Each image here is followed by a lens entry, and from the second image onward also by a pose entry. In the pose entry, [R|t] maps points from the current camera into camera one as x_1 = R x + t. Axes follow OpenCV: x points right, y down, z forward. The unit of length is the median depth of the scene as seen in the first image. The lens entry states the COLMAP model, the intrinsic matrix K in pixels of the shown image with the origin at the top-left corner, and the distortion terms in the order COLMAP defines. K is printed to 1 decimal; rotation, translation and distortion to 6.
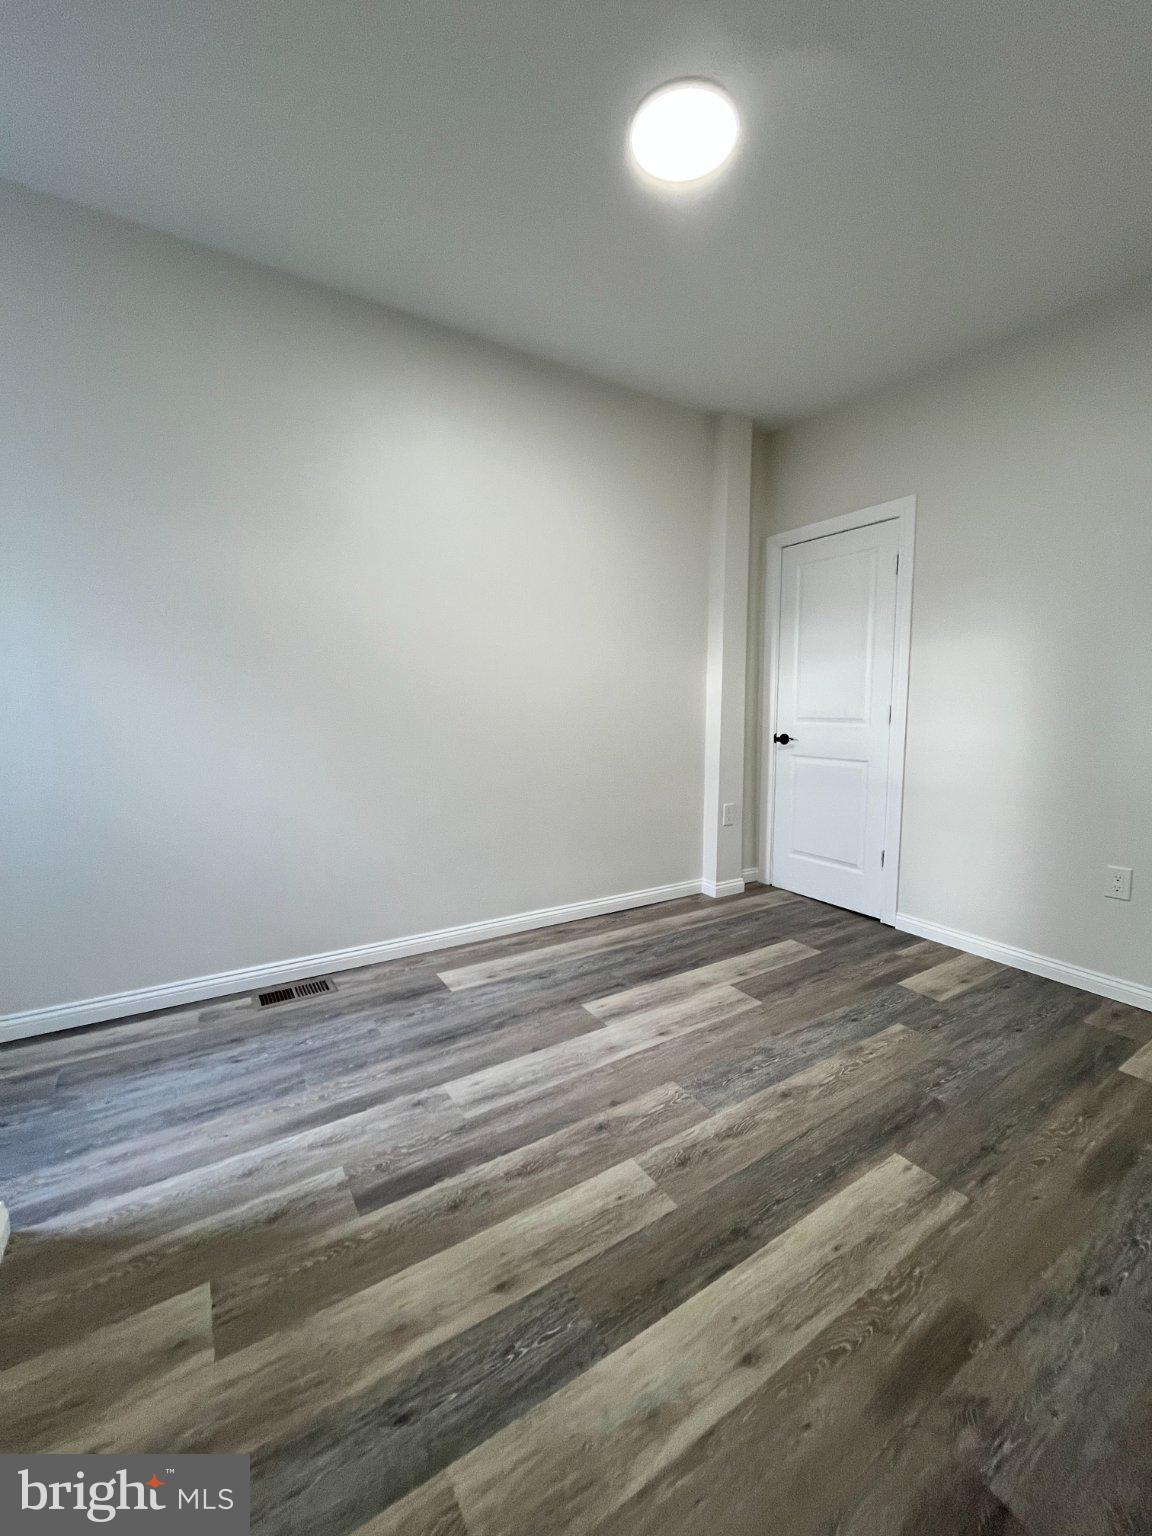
lens RADIAL K [[615.4, 0, 575.7], [0, 615.4, 768.0], [0, 0, 1]] dist [-0.002416, 0.000303]
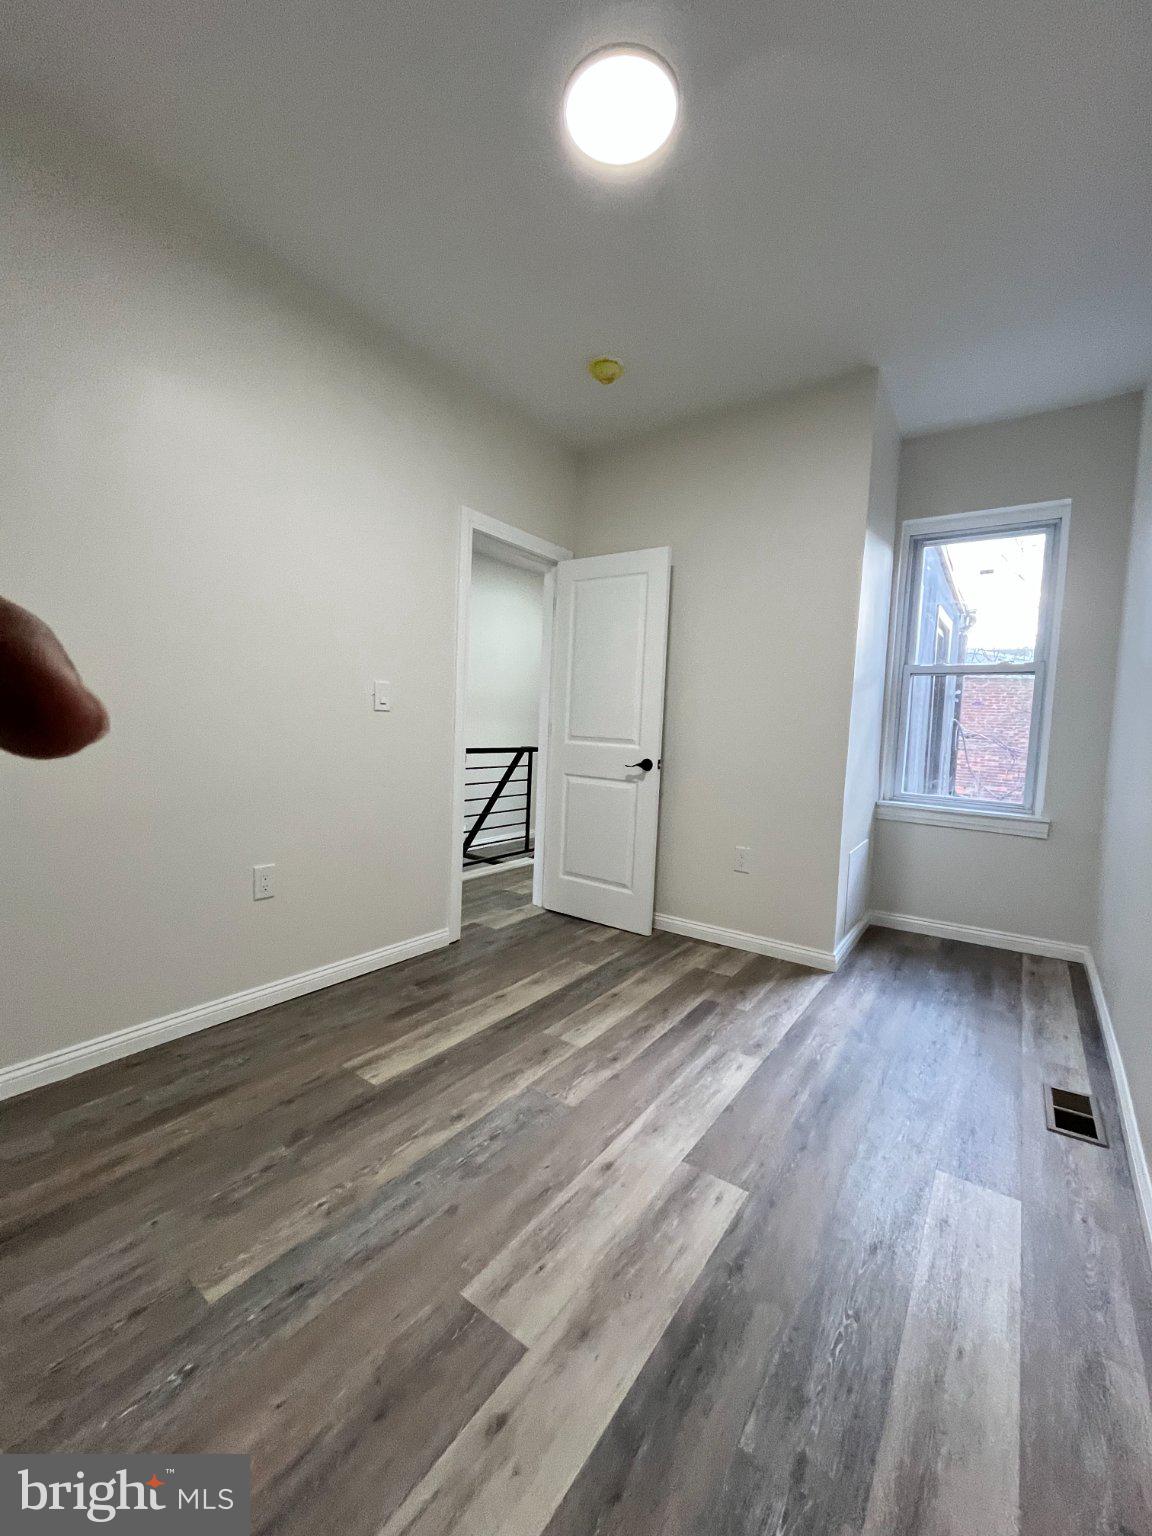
lens RADIAL K [[615.4, 0, 576.0], [0, 615.4, 765.2], [0, 0, 1]] dist [-0.002416, 0.000303]
pose [[-0.930060, -0.011274, -0.367235, 0.547554], [-0.077866, 0.982872, 0.167029, -0.185509], [0.359063, 0.183942, -0.915008, 1.909209]]
